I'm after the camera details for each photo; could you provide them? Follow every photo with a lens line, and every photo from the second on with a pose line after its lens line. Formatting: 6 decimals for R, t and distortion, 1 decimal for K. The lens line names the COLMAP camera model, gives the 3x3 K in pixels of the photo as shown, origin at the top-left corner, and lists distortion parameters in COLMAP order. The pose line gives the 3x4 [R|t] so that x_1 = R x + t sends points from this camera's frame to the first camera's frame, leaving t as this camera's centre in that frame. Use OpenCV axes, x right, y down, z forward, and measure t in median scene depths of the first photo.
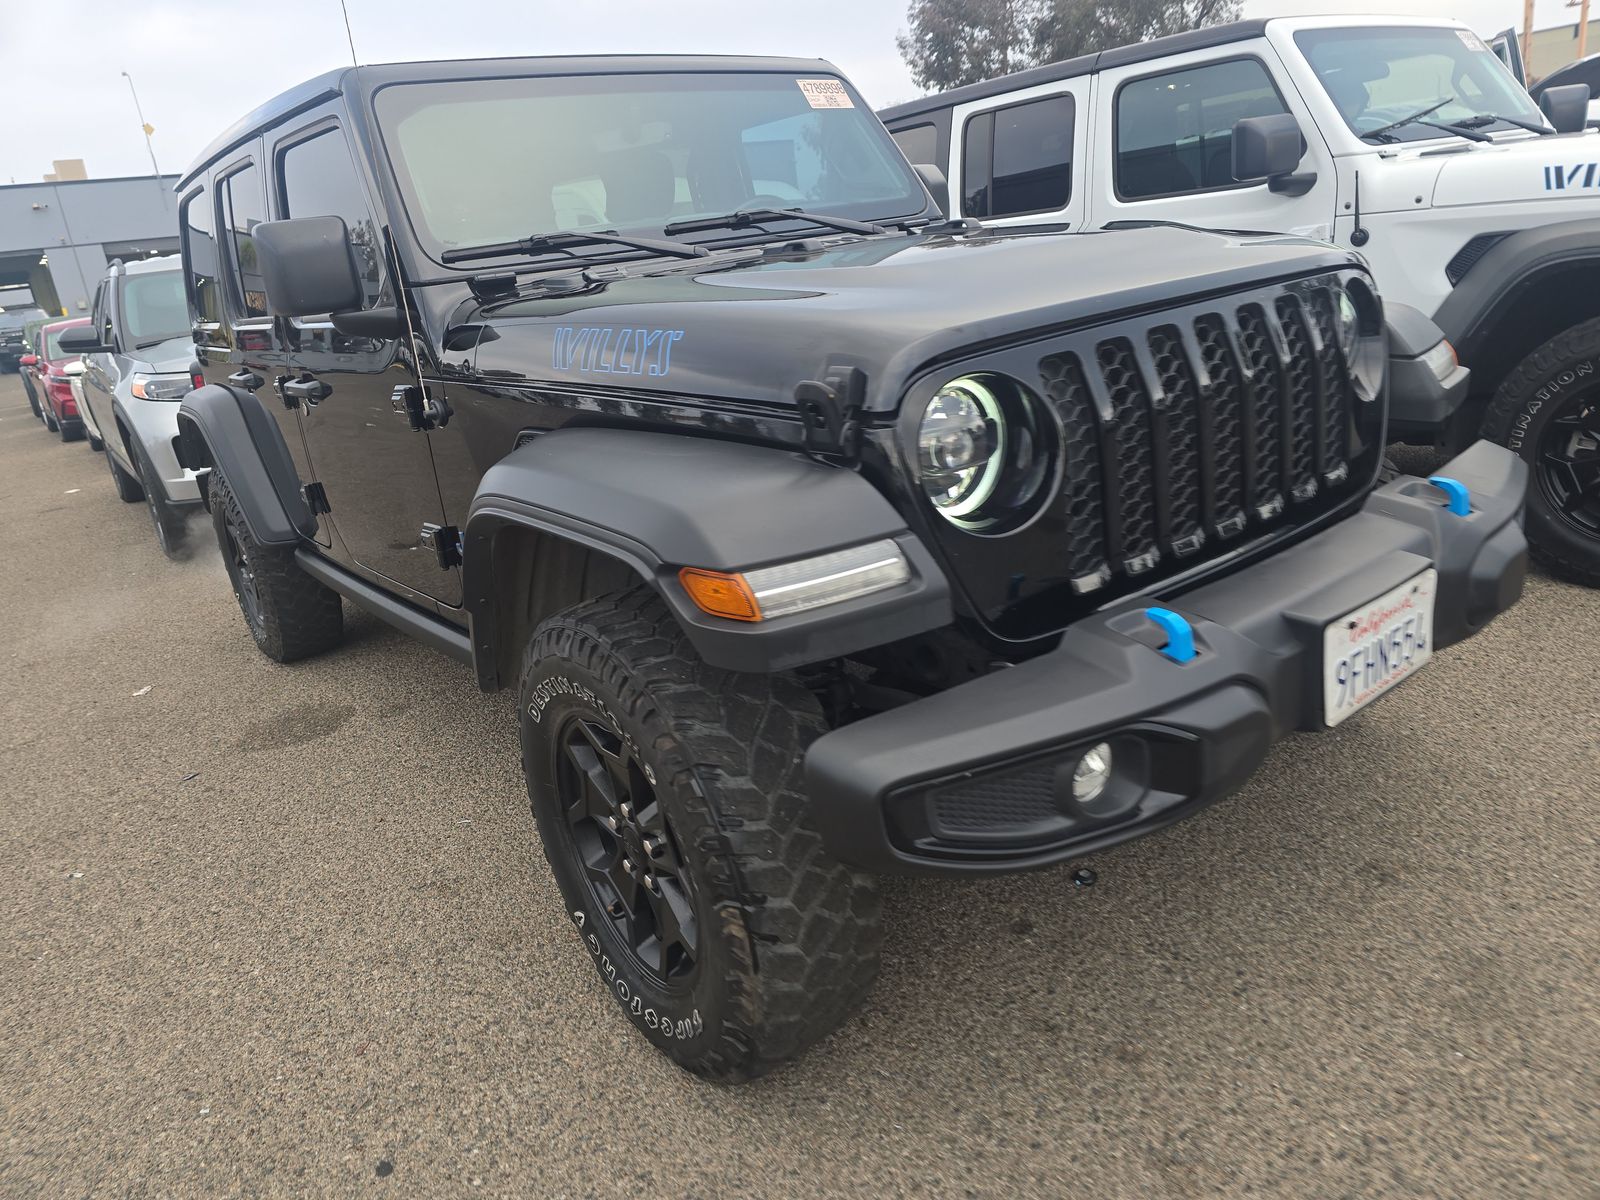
lens RADIAL K [[1066.6, 0, 793.5], [0, 1066.6, 573.6], [0, 0, 1]] dist [0.072966, -0.063841]
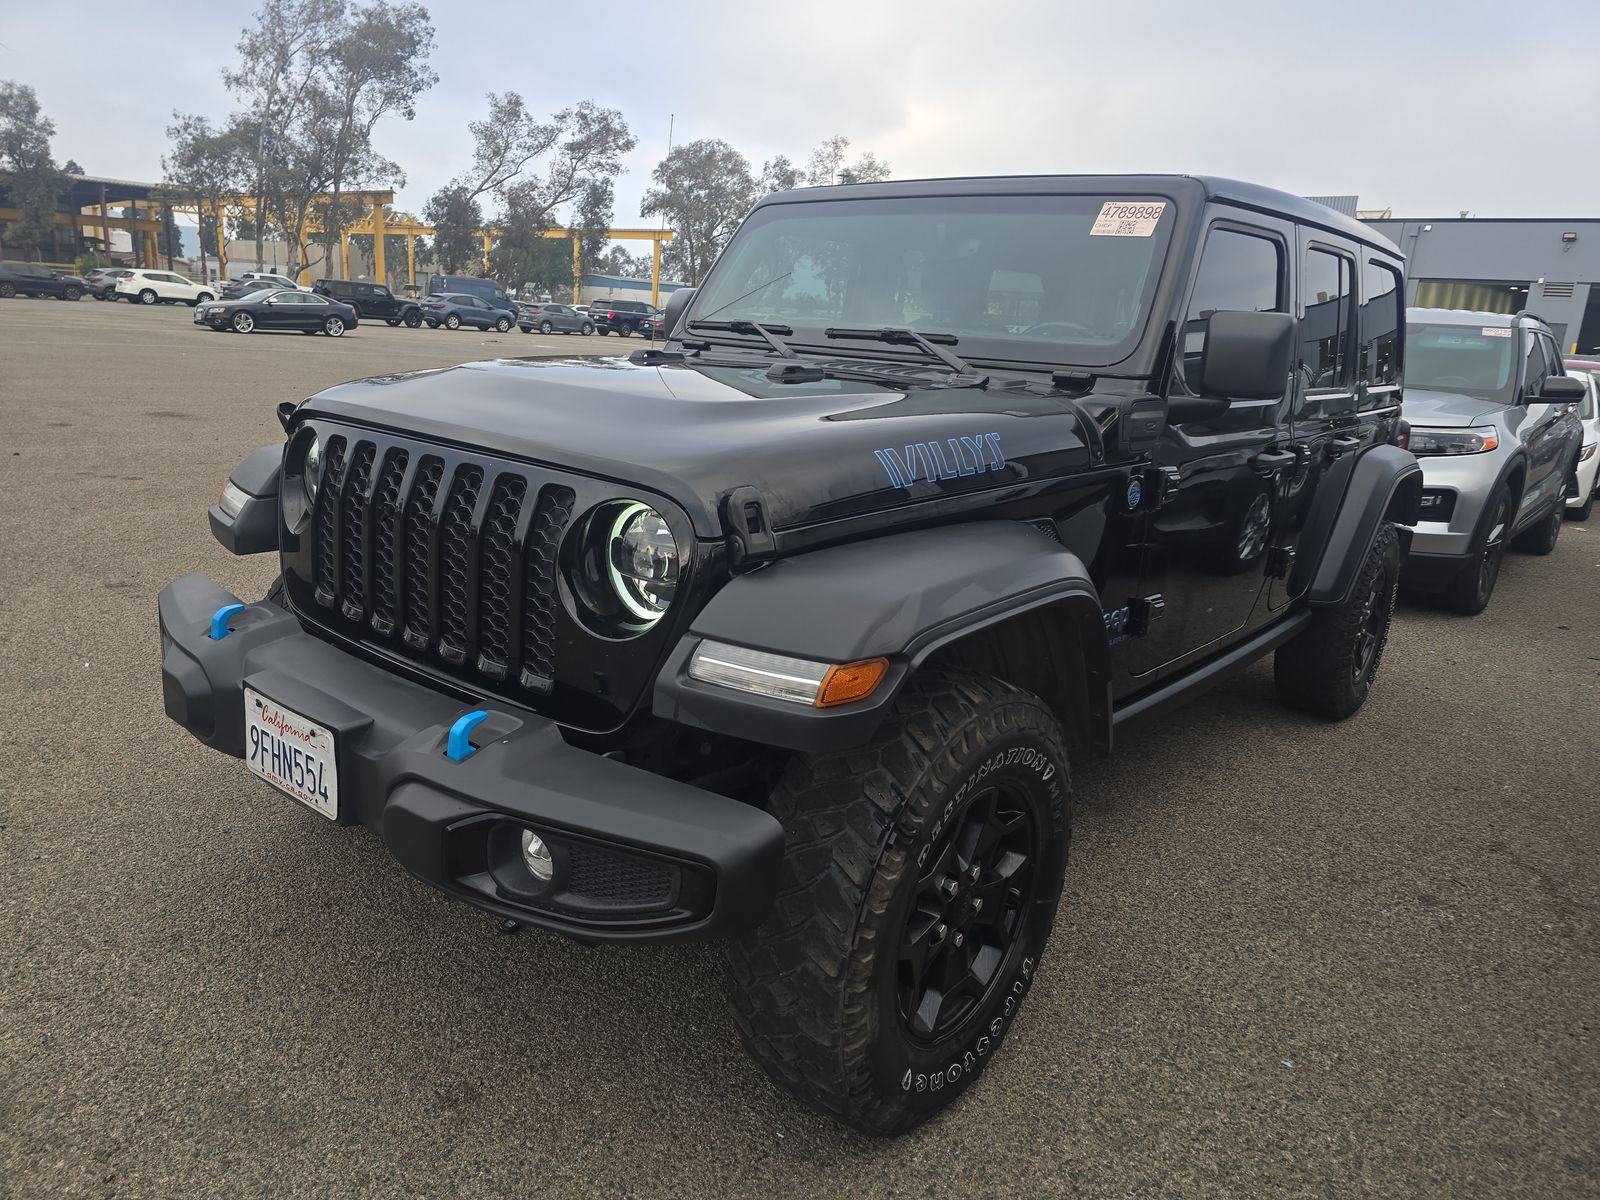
lens RADIAL K [[1061.6, 0, 781.4], [0, 1061.6, 600.1], [0, 0, 1]] dist [0.026446, -0.001590]
pose [[0.228543, 0.374721, -0.898528, 1.100676], [-0.382377, 0.883334, 0.271126, -0.392987], [0.895296, 0.281612, 0.345165, 0.708837]]
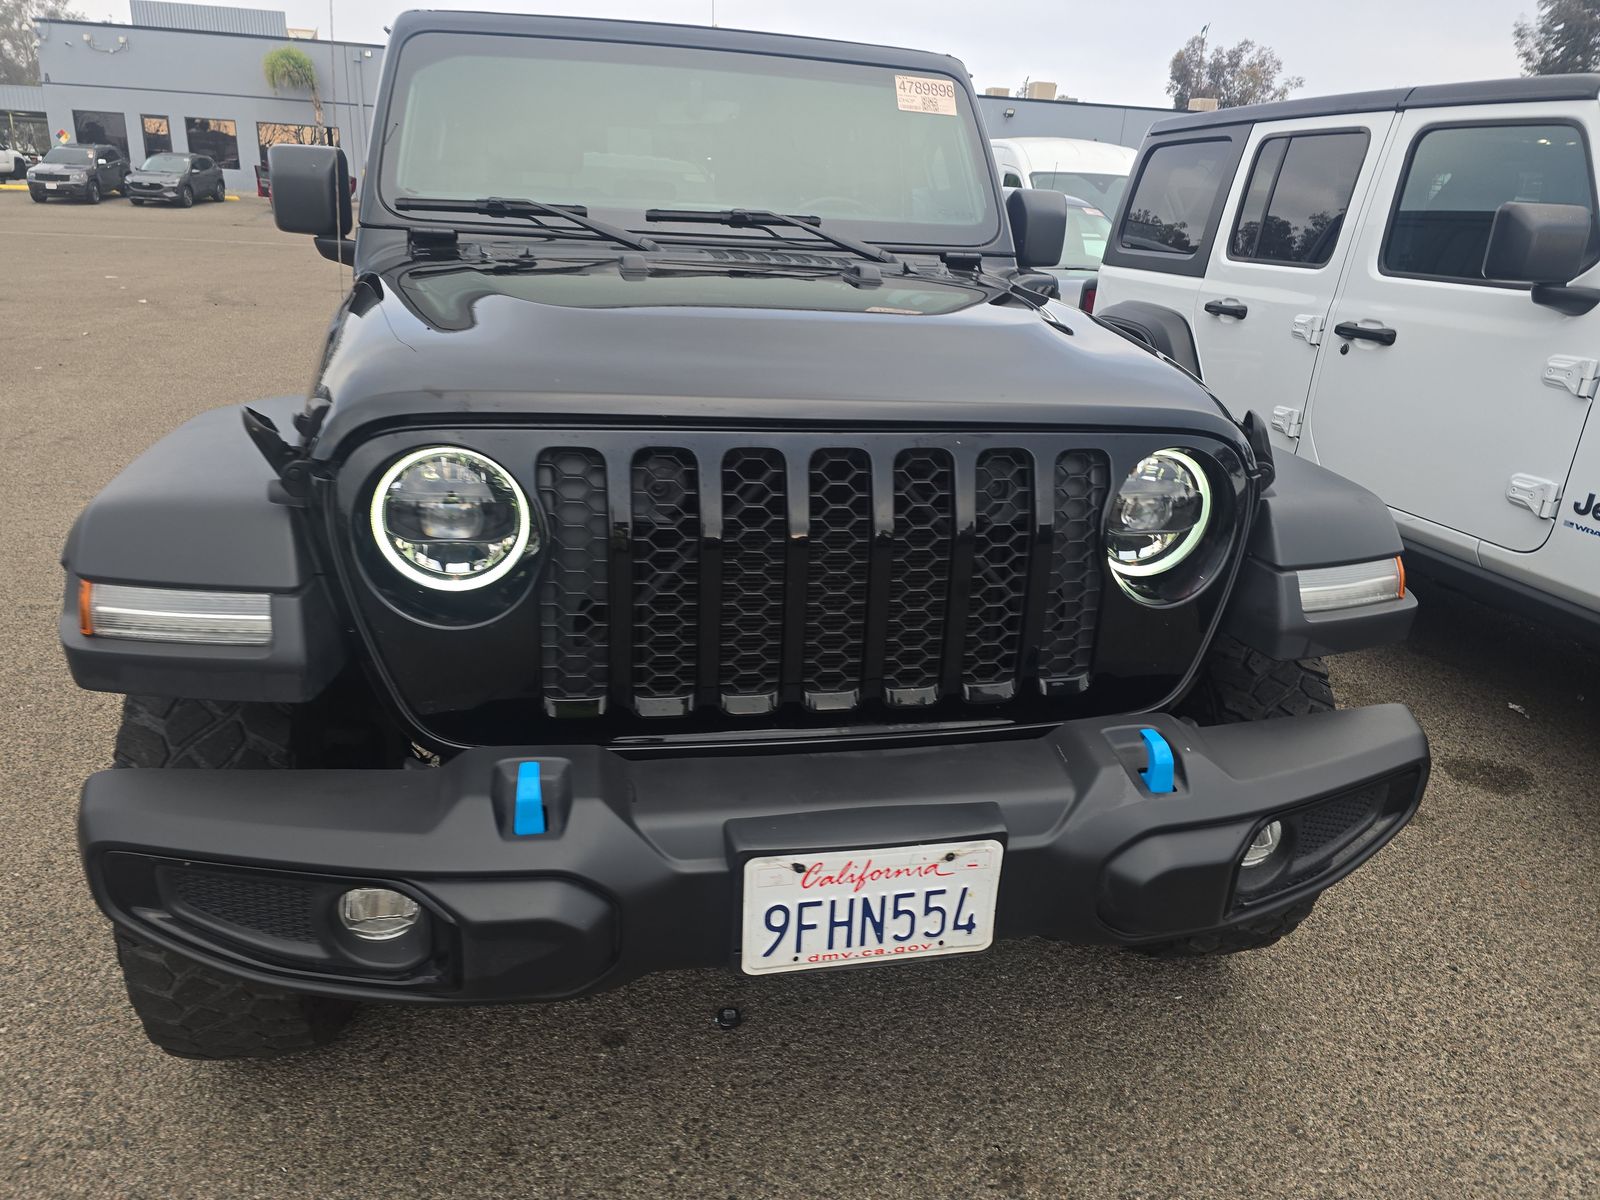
lens RADIAL K [[1066.6, 0, 793.5], [0, 1066.6, 573.6], [0, 0, 1]] dist [0.072966, -0.063841]
pose [[0.890933, 0.293949, -0.346169, 0.474632], [-0.279035, 0.955727, 0.093405, -0.153714], [0.358299, 0.013376, 0.933511, 0.165487]]
